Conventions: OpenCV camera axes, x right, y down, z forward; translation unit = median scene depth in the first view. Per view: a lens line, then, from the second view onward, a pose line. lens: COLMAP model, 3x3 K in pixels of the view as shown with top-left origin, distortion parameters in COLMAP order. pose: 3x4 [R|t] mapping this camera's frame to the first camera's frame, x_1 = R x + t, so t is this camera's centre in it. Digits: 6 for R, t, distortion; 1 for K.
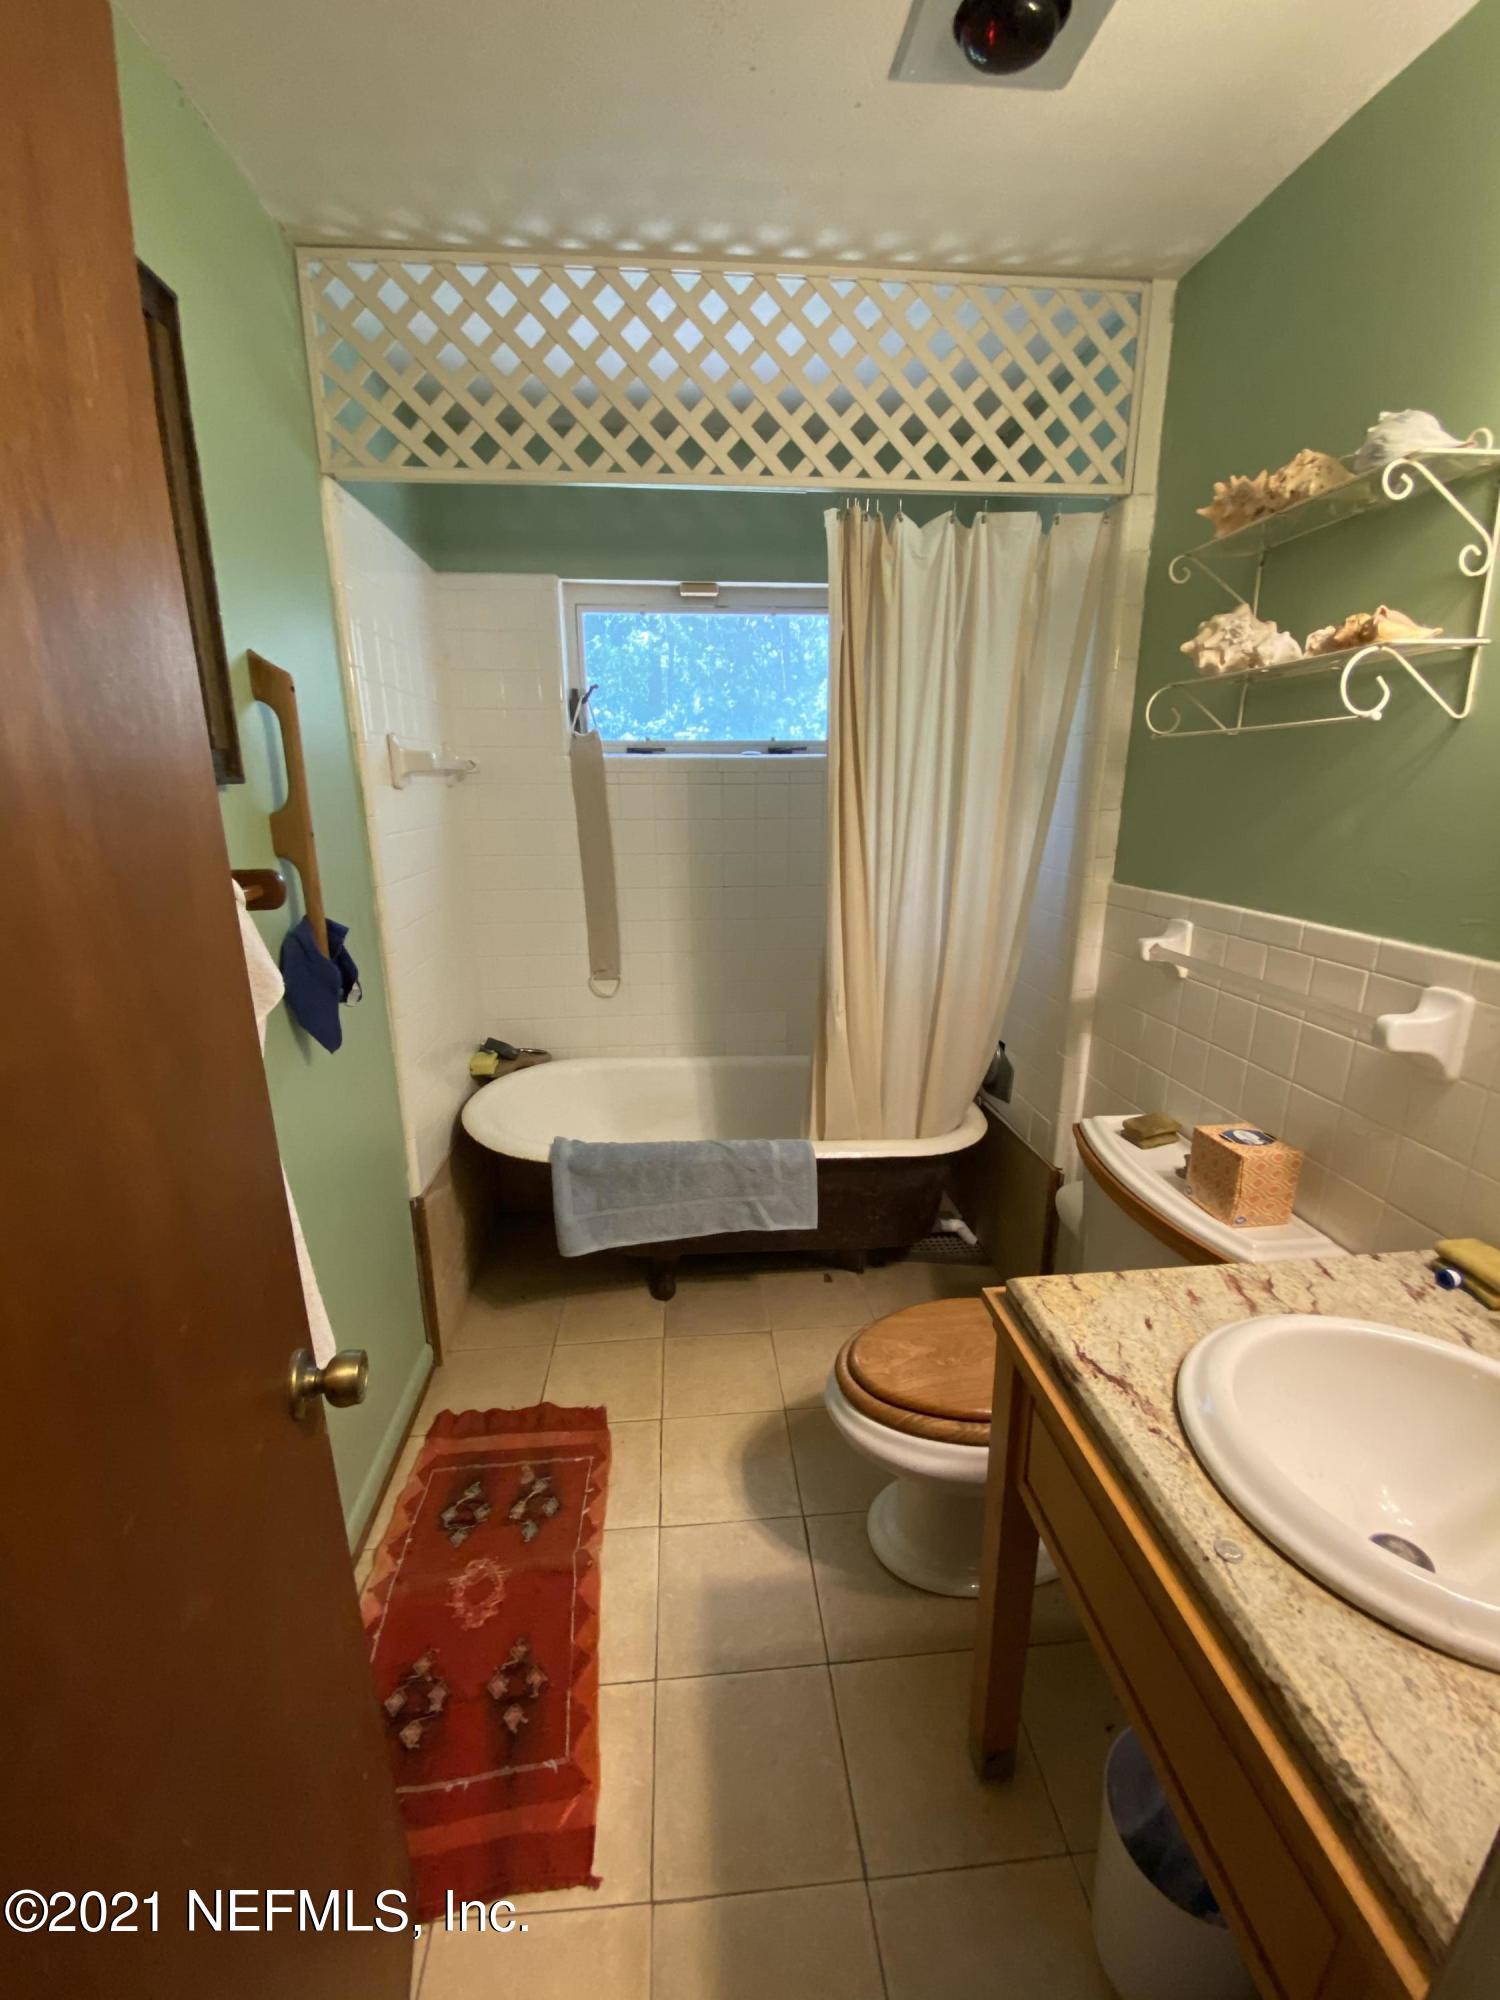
lens RADIAL K [[809.0, 0, 750.0], [0, 809.0, 1000.0], [0, 0, 1]] dist [0.003632, -0.015922]
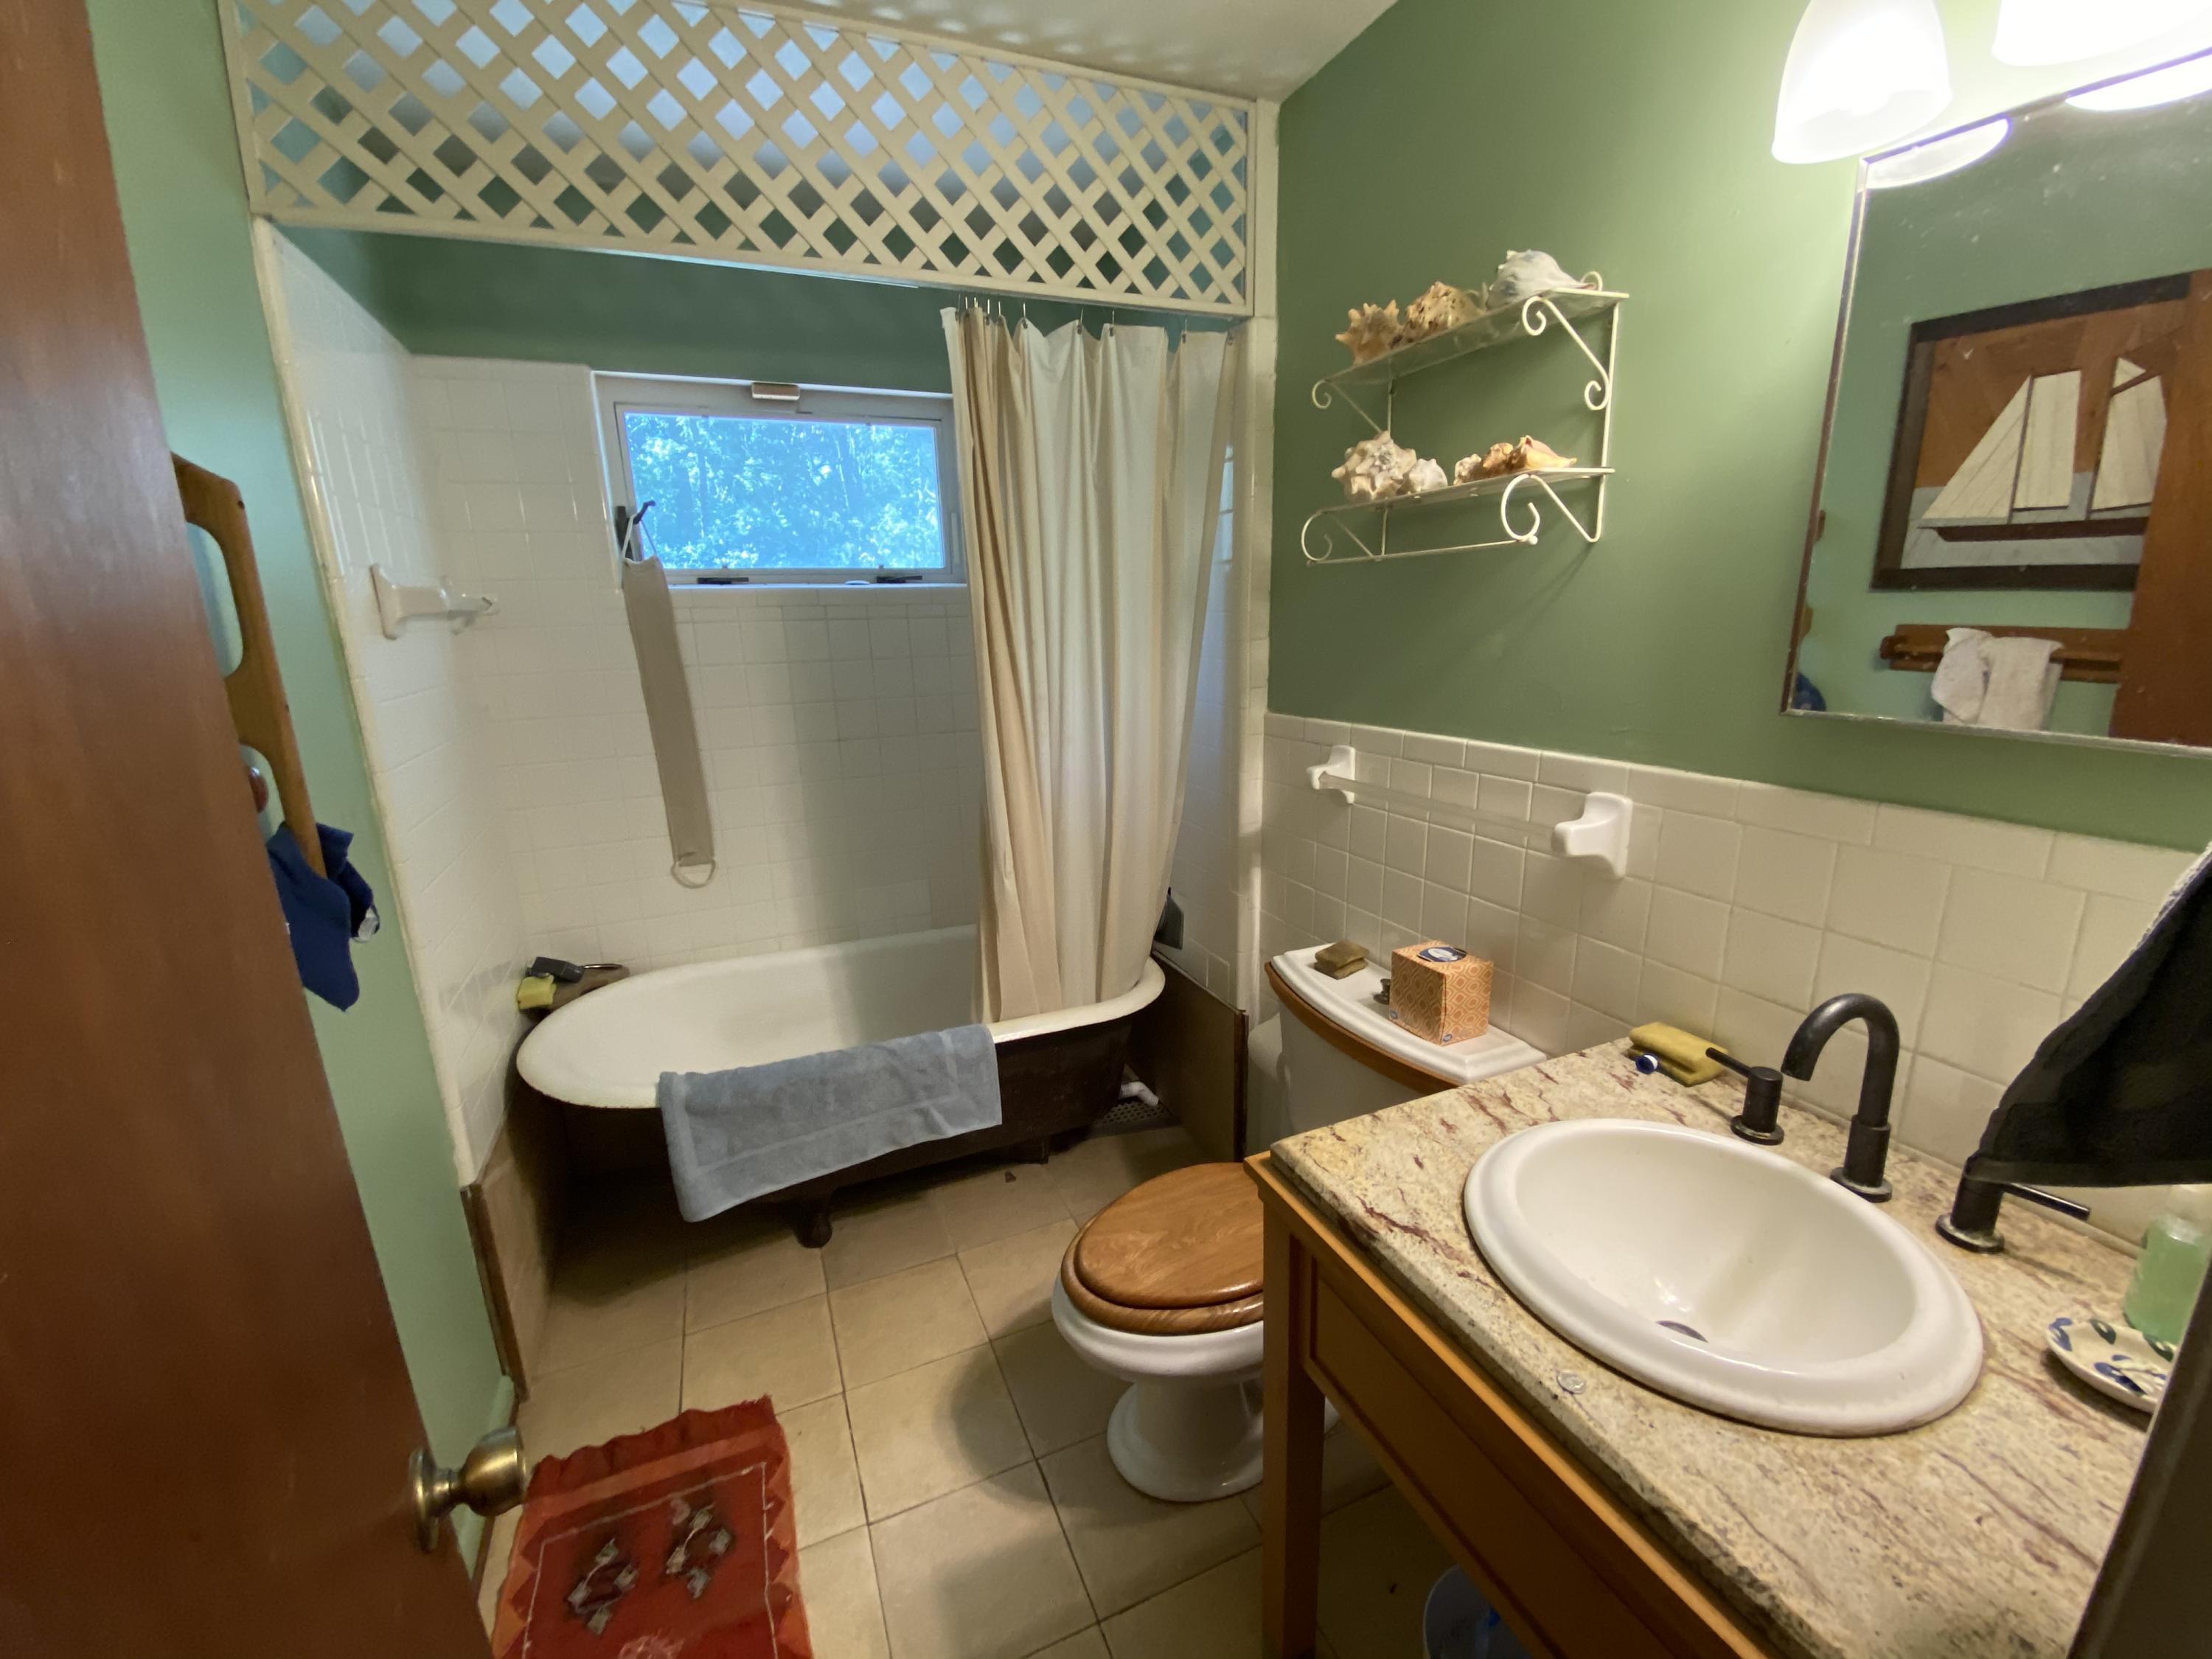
lens RADIAL K [[892.9, 0, 1103.4], [0, 892.9, 832.4], [0, 0, 1]] dist [0.004920, -0.015564]
pose [[0.949282, -0.095365, 0.299614, -0.091249], [0.102039, 0.994758, -0.006672, -0.015622], [-0.297407, 0.036906, 0.954037, 0.044991]]
